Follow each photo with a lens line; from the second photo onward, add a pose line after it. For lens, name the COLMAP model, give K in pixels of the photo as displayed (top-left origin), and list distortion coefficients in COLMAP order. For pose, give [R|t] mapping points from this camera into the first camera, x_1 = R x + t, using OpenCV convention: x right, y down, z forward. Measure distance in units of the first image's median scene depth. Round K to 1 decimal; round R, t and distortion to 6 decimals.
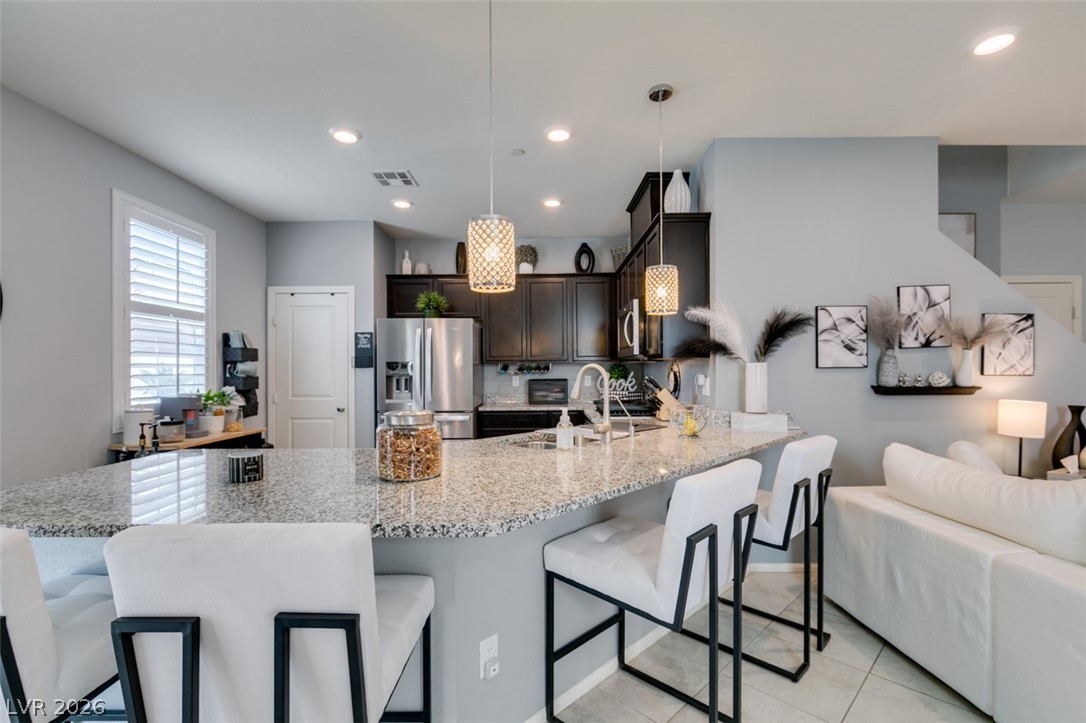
lens RADIAL K [[483.2, 0, 533.2], [0, 483.2, 366.5], [0, 0, 1]] dist [-0.001182, -0.000904]
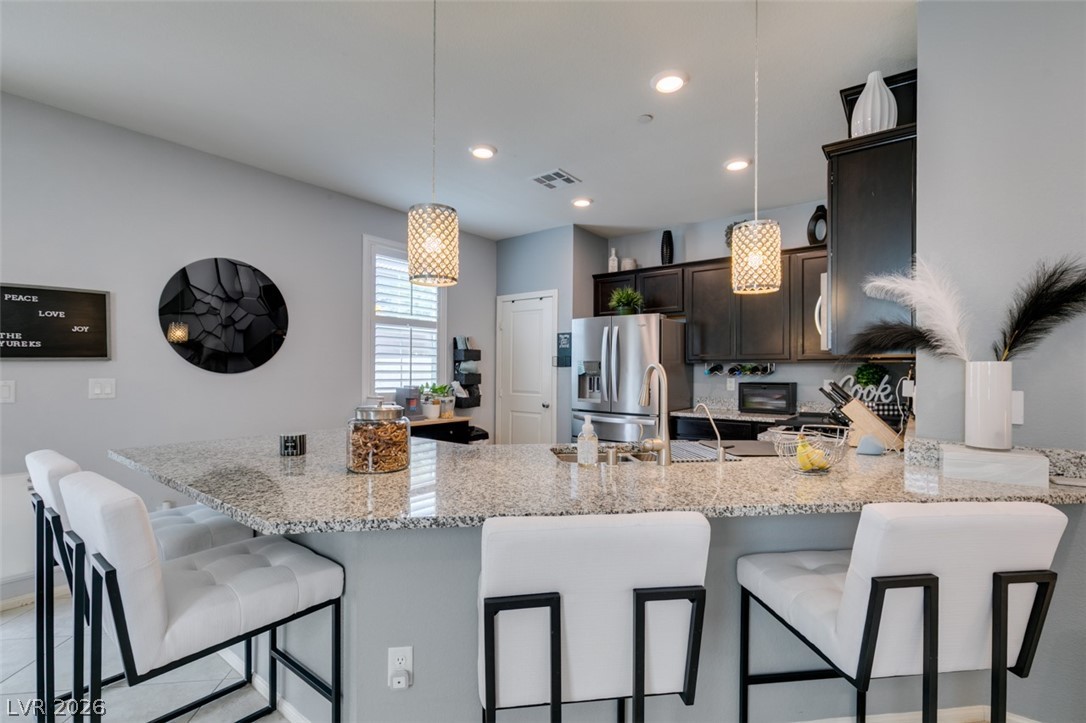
lens RADIAL K [[483.2, 0, 541.0], [0, 483.2, 369.6], [0, 0, 1]] dist [-0.001182, -0.000904]
pose [[0.800218, 0.010298, -0.599621, 0.366459], [-0.006777, 0.999944, 0.008128, 0.000546], [0.599671, -0.002440, 0.800243, 0.209083]]
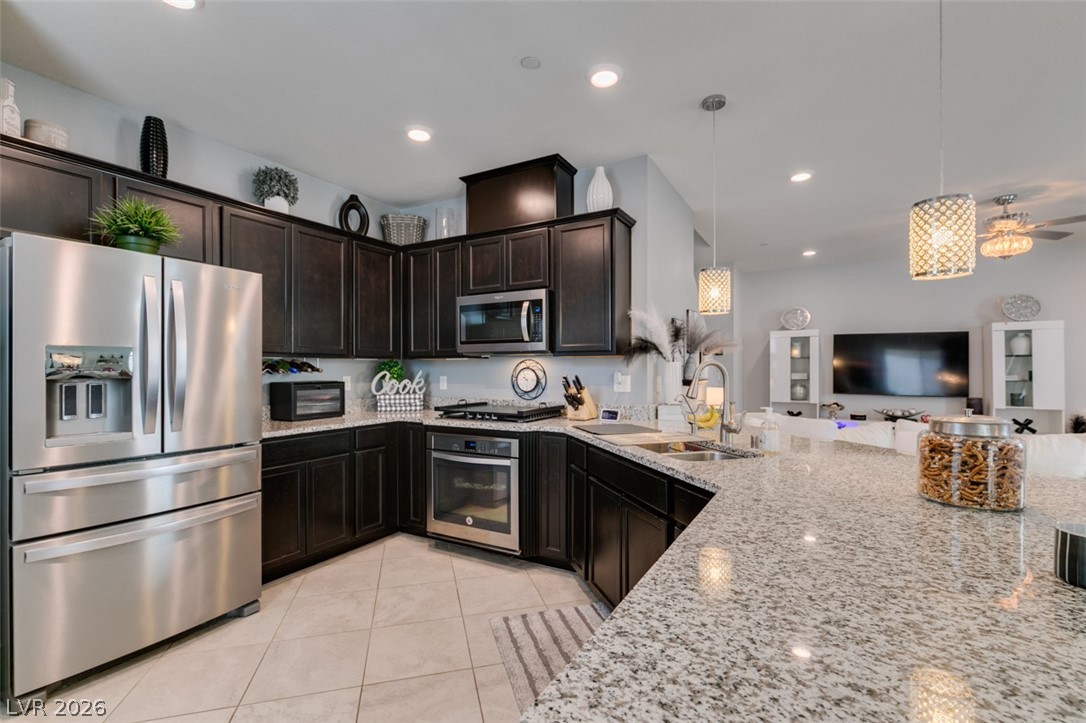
lens RADIAL K [[483.2, 0, 542.3], [0, 483.2, 364.9], [0, 0, 1]] dist [-0.001182, -0.000904]
pose [[0.481766, 0.010058, 0.876242, -0.685464], [-0.005570, 0.999949, -0.008416, 0.011724], [-0.876282, -0.000826, 0.481797, 0.686904]]
